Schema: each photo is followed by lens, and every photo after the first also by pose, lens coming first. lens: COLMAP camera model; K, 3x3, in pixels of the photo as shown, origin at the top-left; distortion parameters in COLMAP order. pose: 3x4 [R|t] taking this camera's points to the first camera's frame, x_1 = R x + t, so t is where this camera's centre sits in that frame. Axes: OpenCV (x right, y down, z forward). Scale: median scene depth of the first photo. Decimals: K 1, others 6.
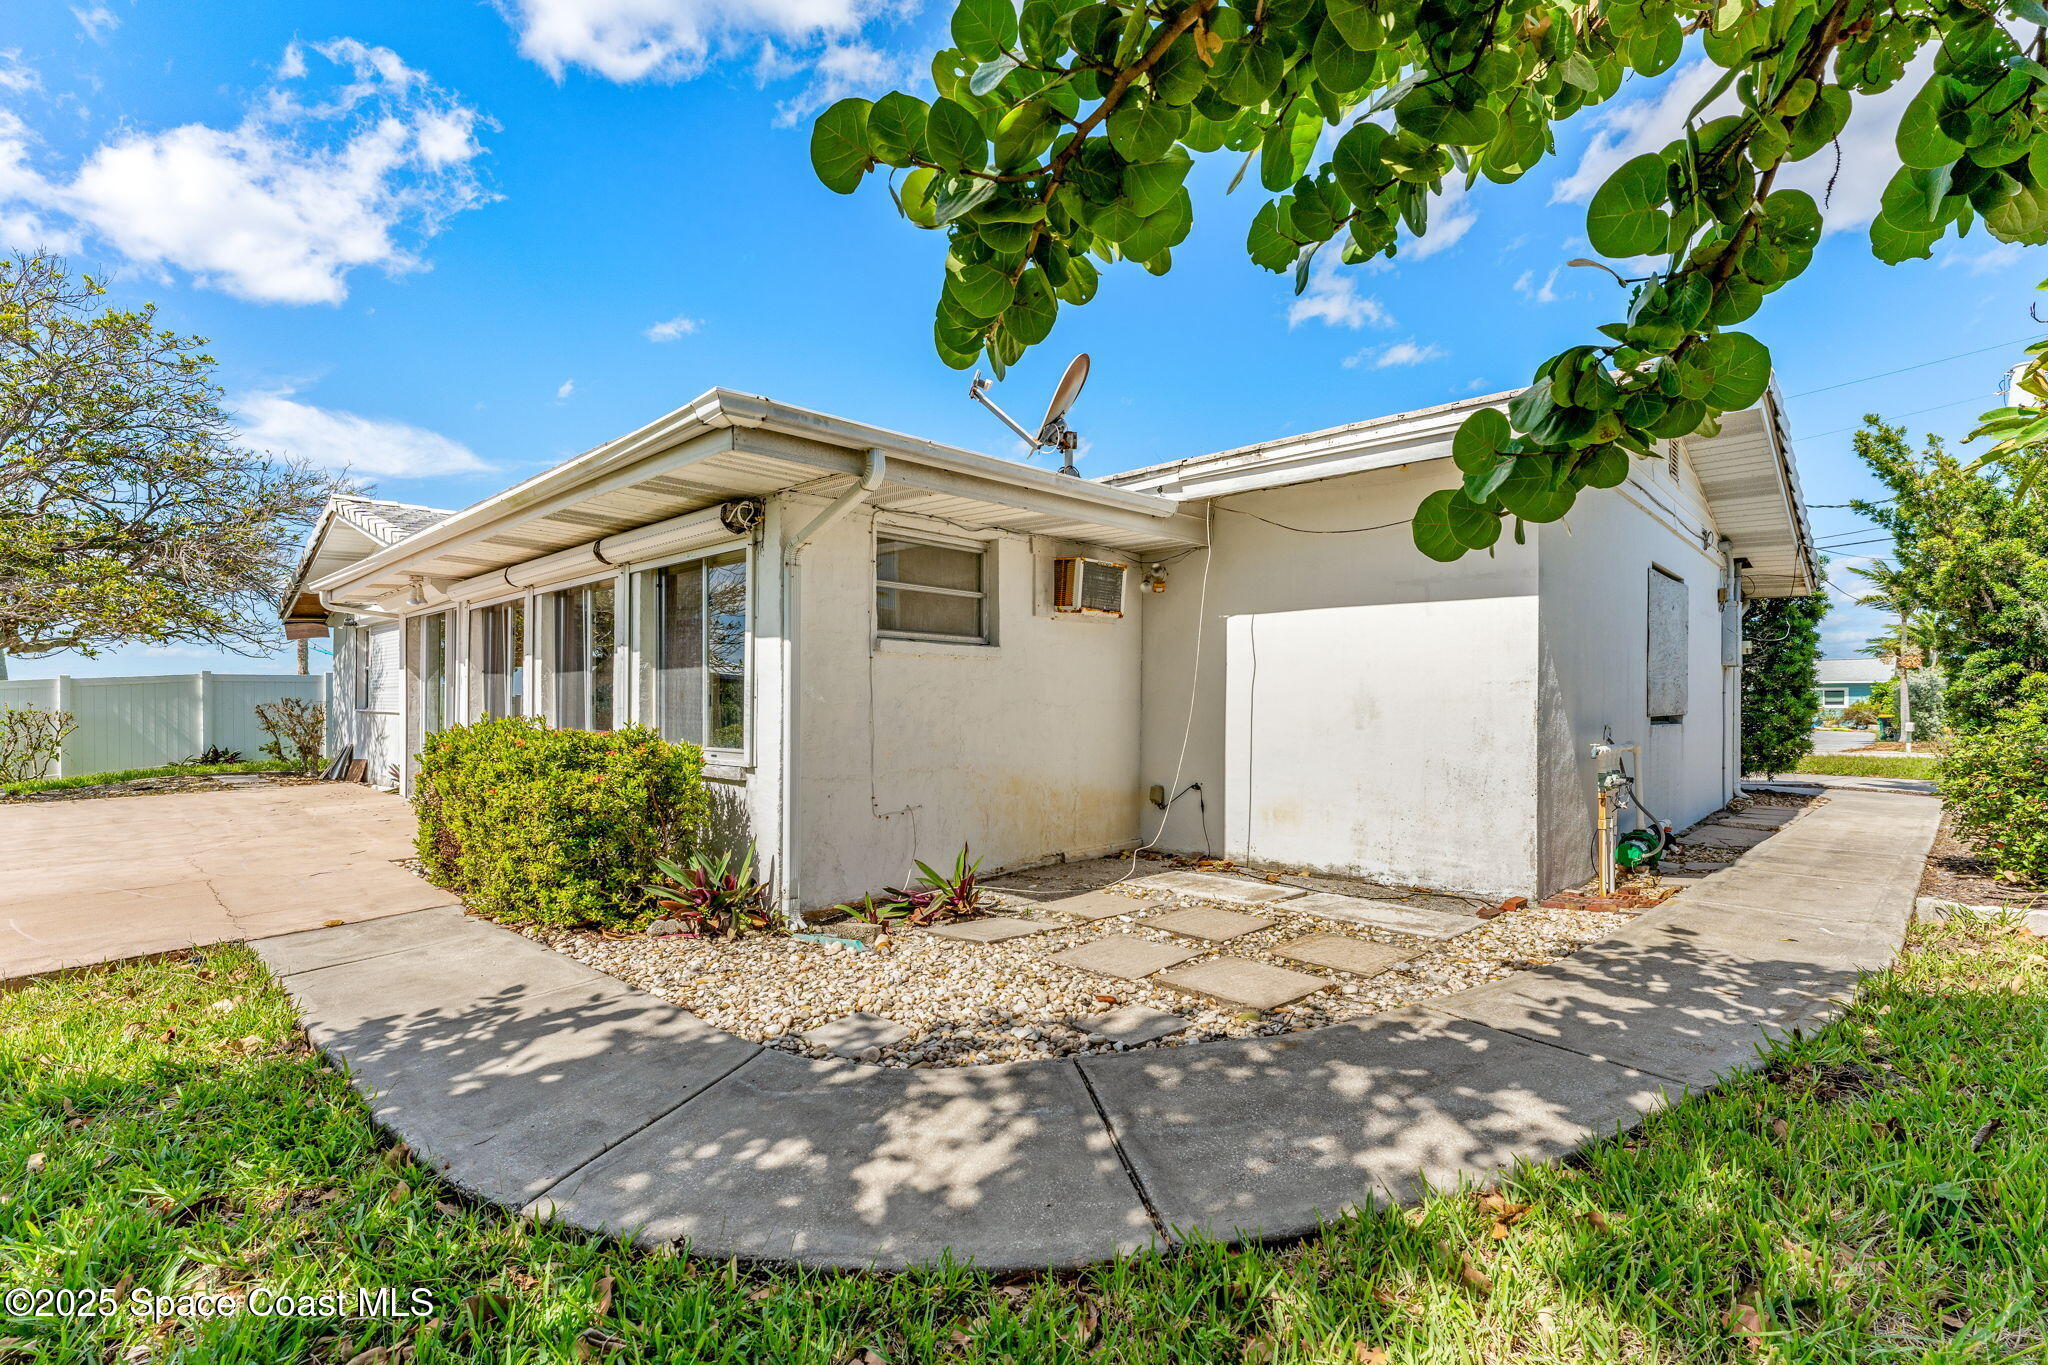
lens RADIAL K [[890.4, 0, 1011.9], [0, 890.4, 689.5], [0, 0, 1]] dist [-0.000903, -0.000106]
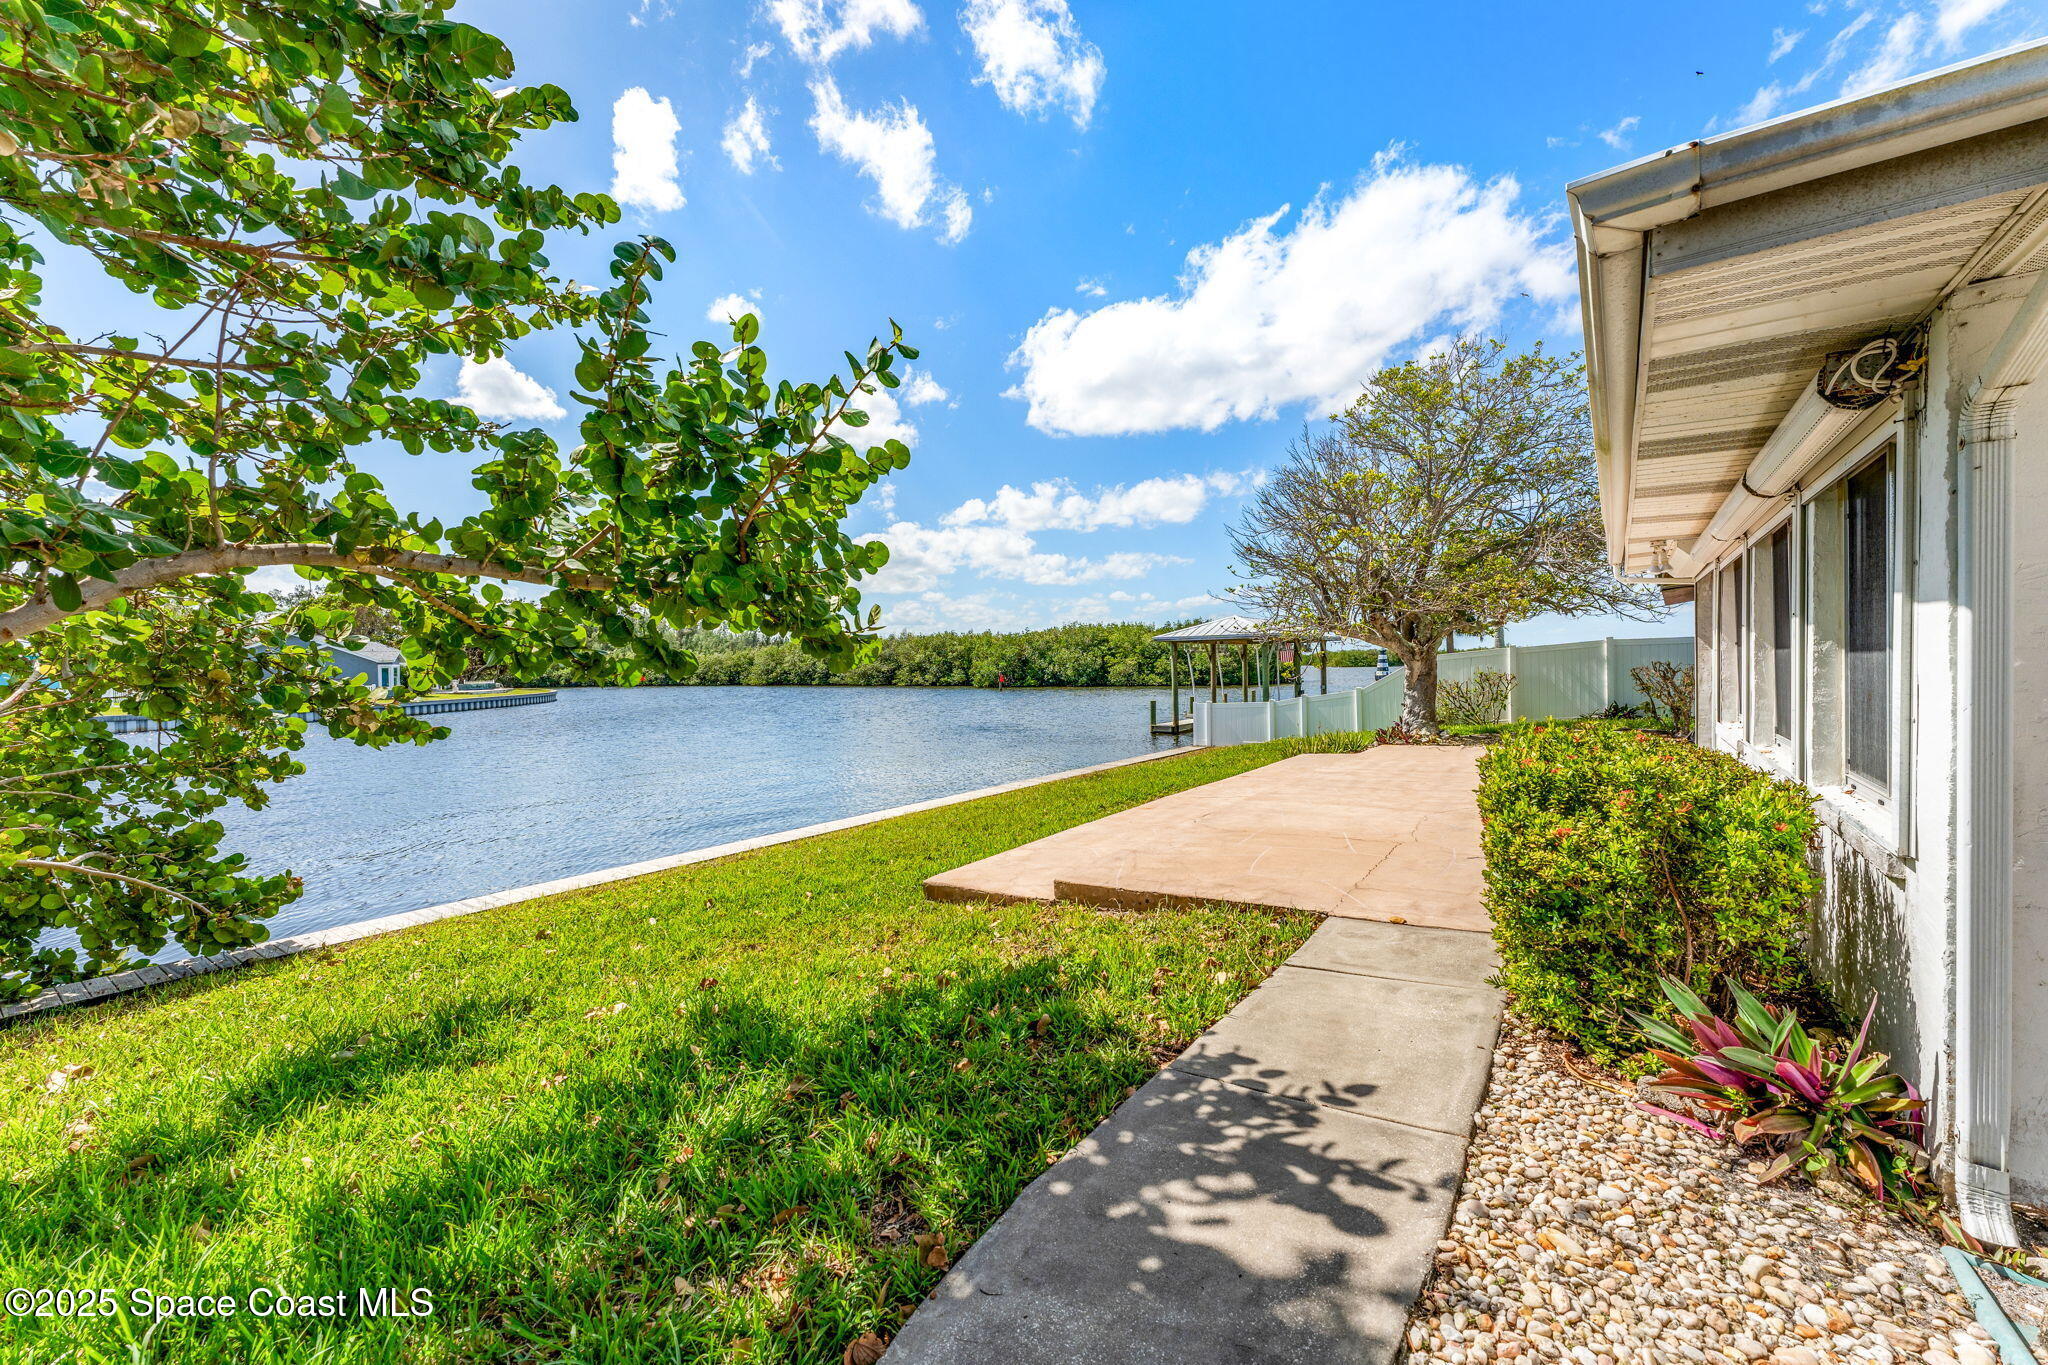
lens RADIAL K [[822.1, 0, 1048.7], [0, 822.1, 670.8], [0, 0, 1]] dist [0.000289, 0.000022]
pose [[0.182462, 0.000292, -0.983213, 0.095991], [0.032414, 0.999455, 0.006312, -0.044585], [0.982678, -0.033021, 0.182353, 0.501244]]
